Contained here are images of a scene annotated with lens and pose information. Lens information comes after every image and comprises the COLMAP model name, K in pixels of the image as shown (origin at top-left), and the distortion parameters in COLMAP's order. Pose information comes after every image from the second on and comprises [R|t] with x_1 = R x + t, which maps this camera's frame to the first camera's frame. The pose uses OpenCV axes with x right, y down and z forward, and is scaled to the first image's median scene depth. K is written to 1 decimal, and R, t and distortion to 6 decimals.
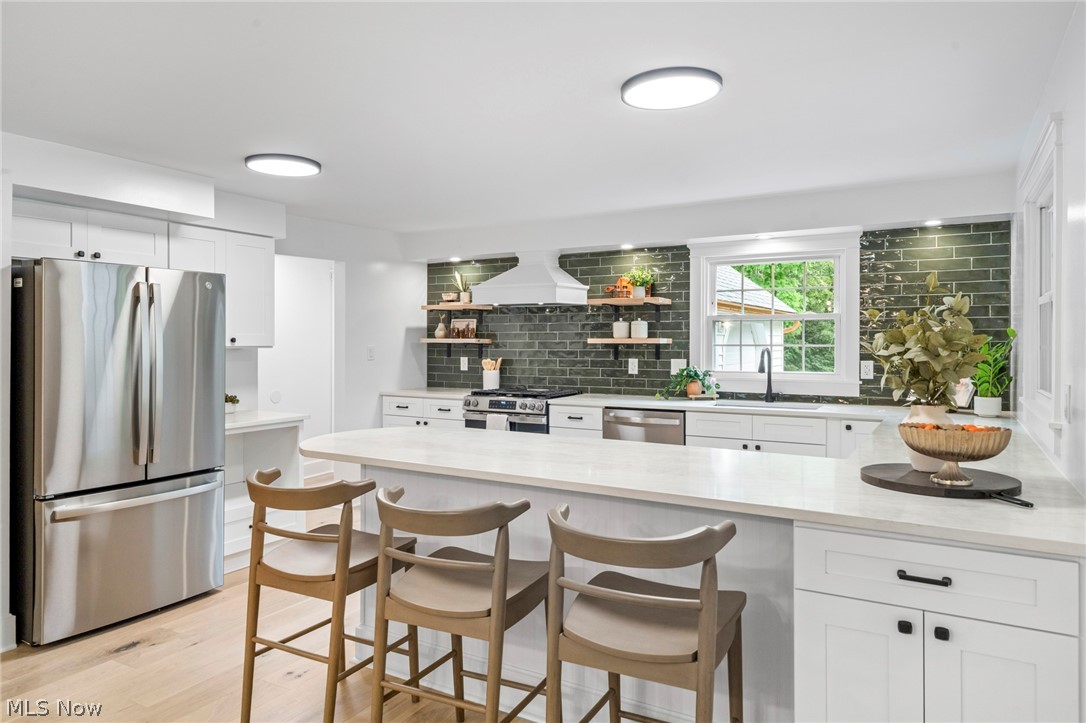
lens RADIAL K [[683.8, 0, 555.0], [0, 683.8, 339.9], [0, 0, 1]] dist [-0.002430, 0.001513]
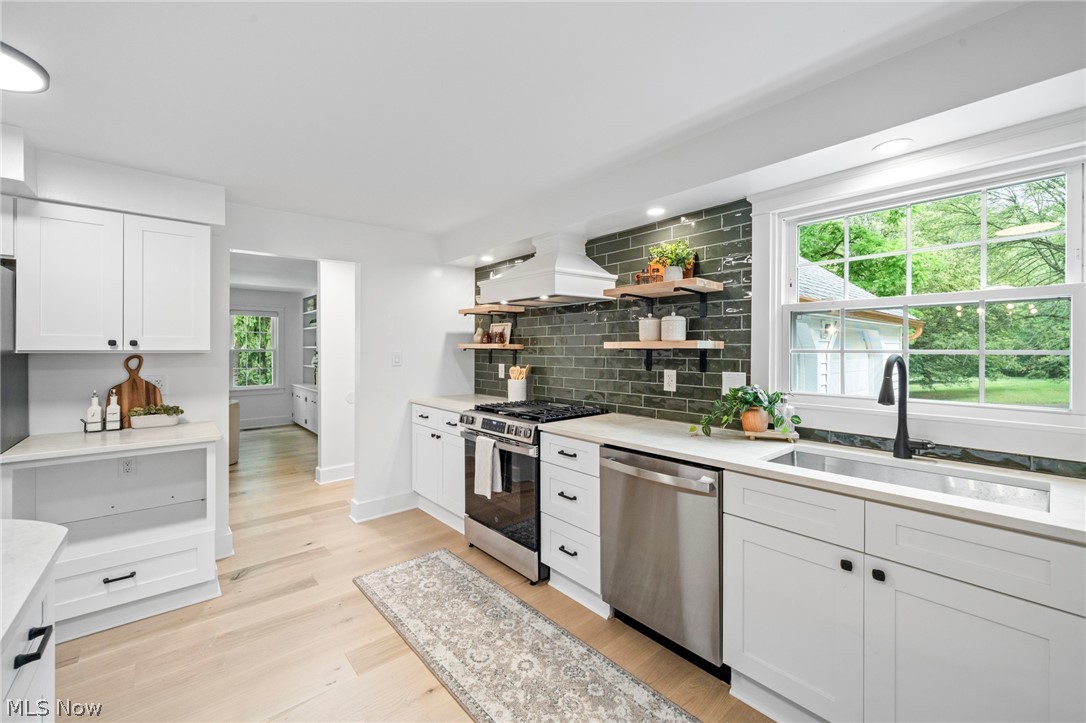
lens RADIAL K [[440.5, 0, 548.2], [0, 440.5, 349.1], [0, 0, 1]] dist [-0.002388, -0.000950]
pose [[0.941631, 0.001207, -0.336646, 0.153095], [-0.001058, 0.999999, 0.000625, 0.005593], [0.336646, -0.000232, 0.941631, 0.530768]]
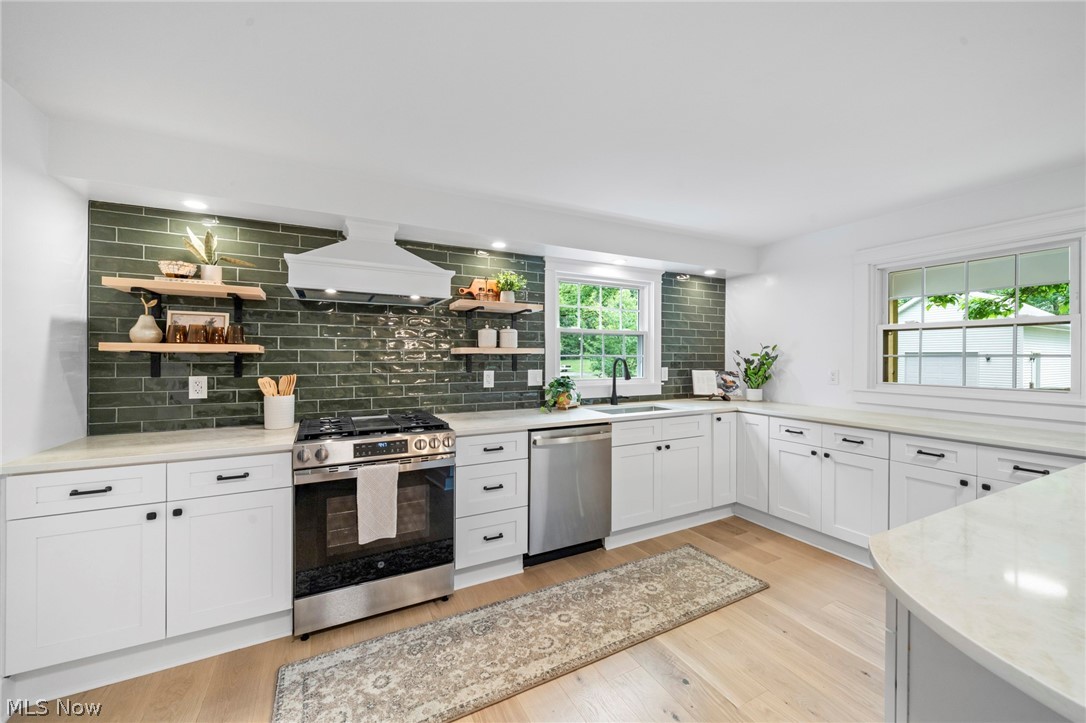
lens RADIAL K [[408.9, 0, 541.2], [0, 408.9, 357.8], [0, 0, 1]] dist [-0.006389, -0.000201]
pose [[0.556268, -0.000274, 0.831003, -0.304791], [-0.002139, 0.999996, 0.001761, 0.009437], [-0.831000, -0.002757, 0.556266, 0.654821]]
